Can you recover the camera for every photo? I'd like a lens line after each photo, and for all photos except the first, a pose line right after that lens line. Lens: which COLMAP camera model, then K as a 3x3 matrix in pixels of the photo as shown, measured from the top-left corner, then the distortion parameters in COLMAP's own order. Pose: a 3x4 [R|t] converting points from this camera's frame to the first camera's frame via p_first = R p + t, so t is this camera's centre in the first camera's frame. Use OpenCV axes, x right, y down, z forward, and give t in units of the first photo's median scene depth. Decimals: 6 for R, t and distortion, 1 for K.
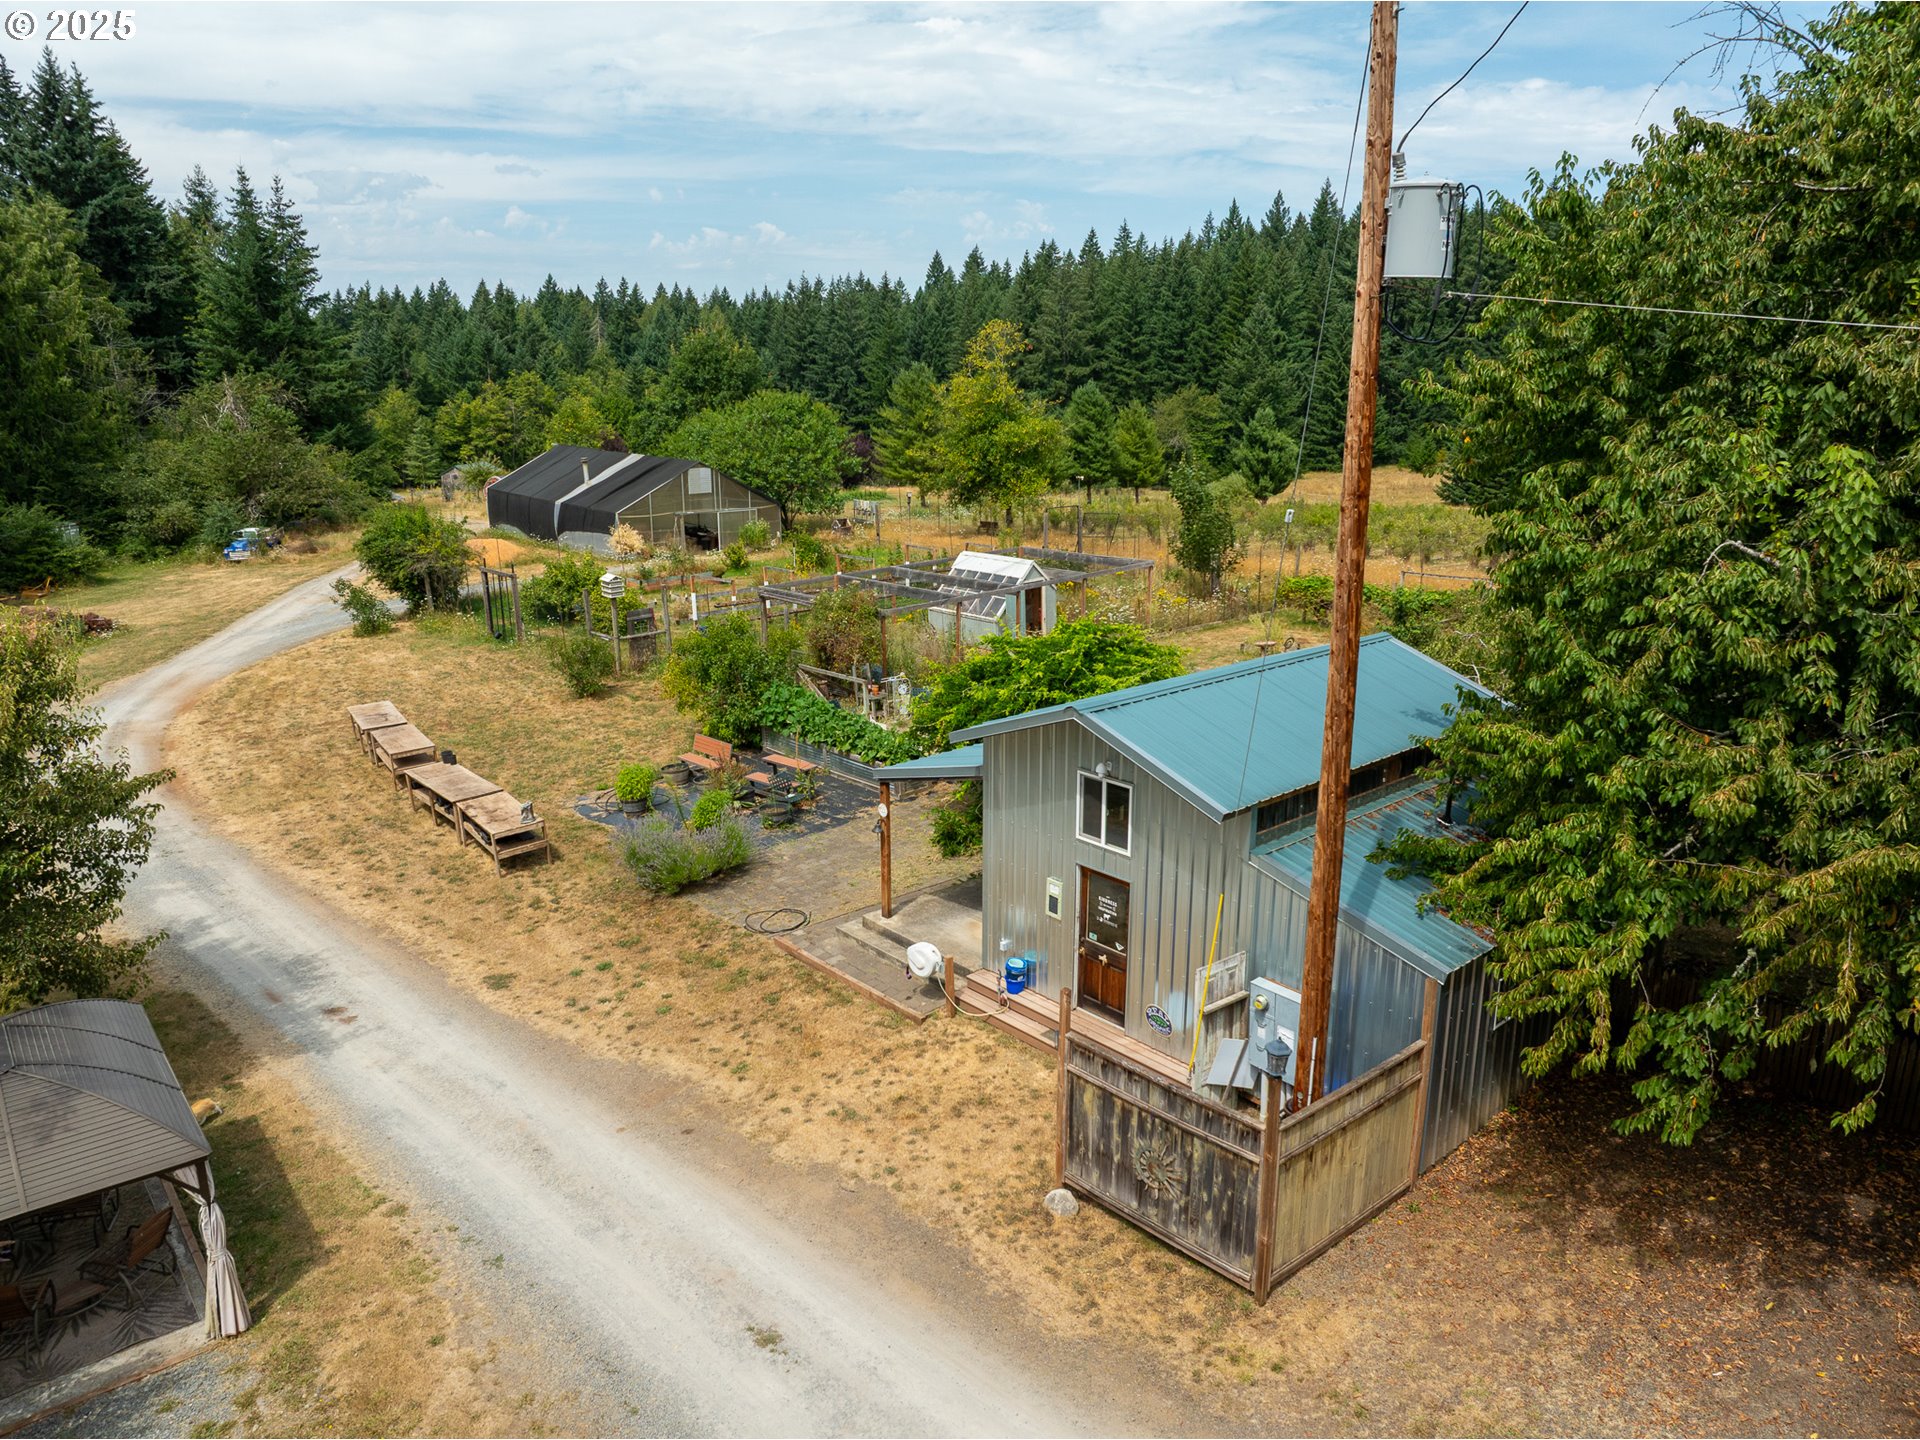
lens RADIAL K [[1313.2, 0, 960.7], [0, 1313.2, 718.6], [0, 0, 1]] dist [-0.055324, 0.028215]
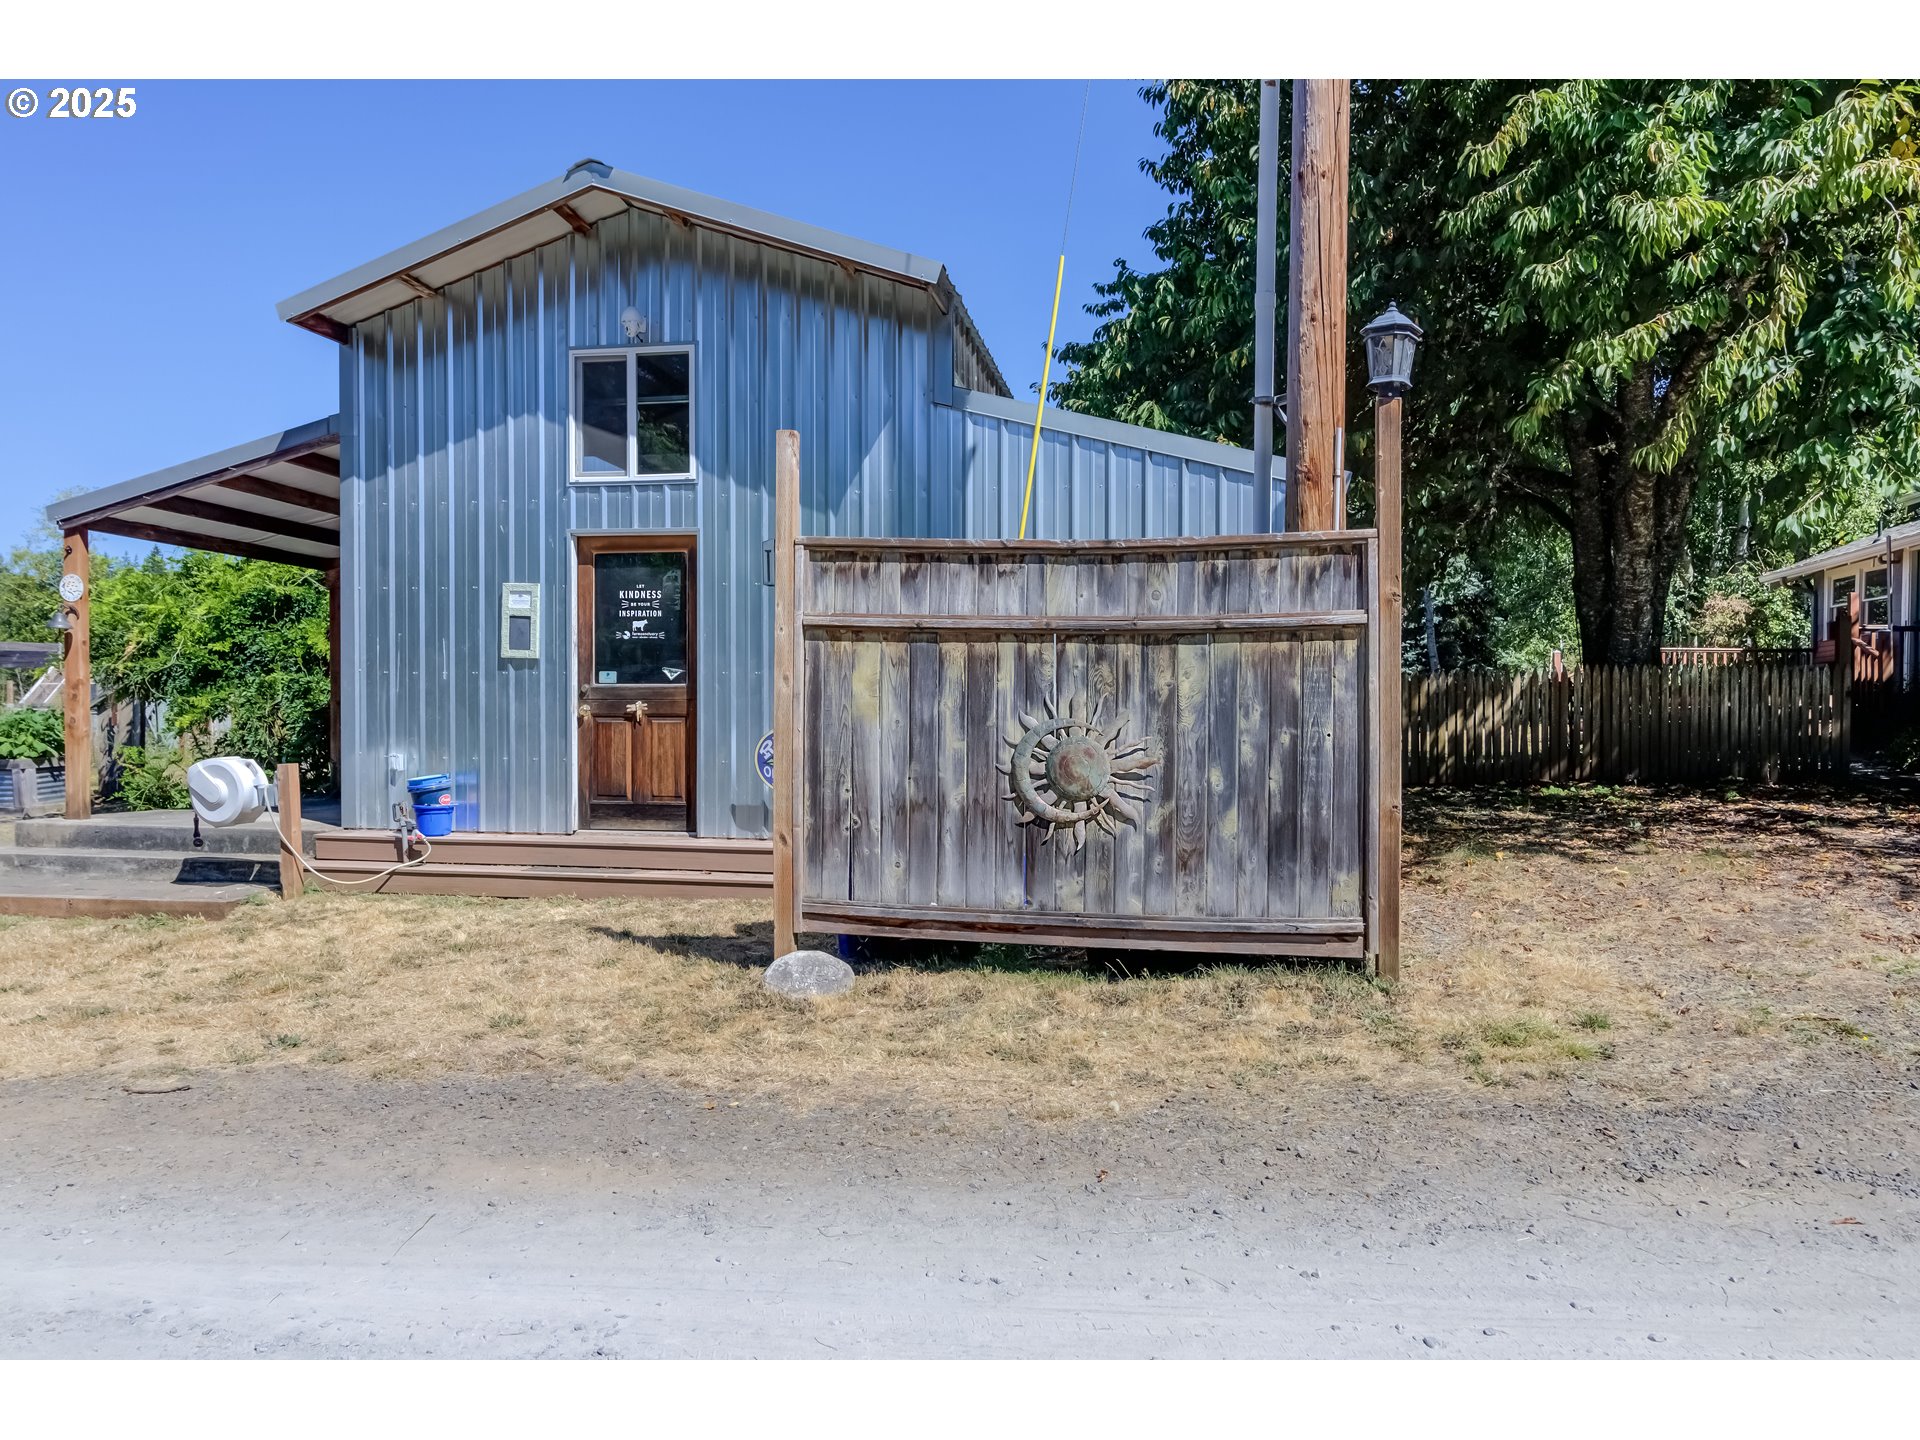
lens RADIAL K [[1248.2, 0, 962.6], [0, 1248.2, 719.4], [0, 0, 1]] dist [0.010760, 0.001184]
pose [[0.787267, 0.003369, 0.616603, -0.118502], [0.144983, 0.970938, -0.190418, 0.358187], [-0.599325, 0.239307, 0.763899, 0.627769]]
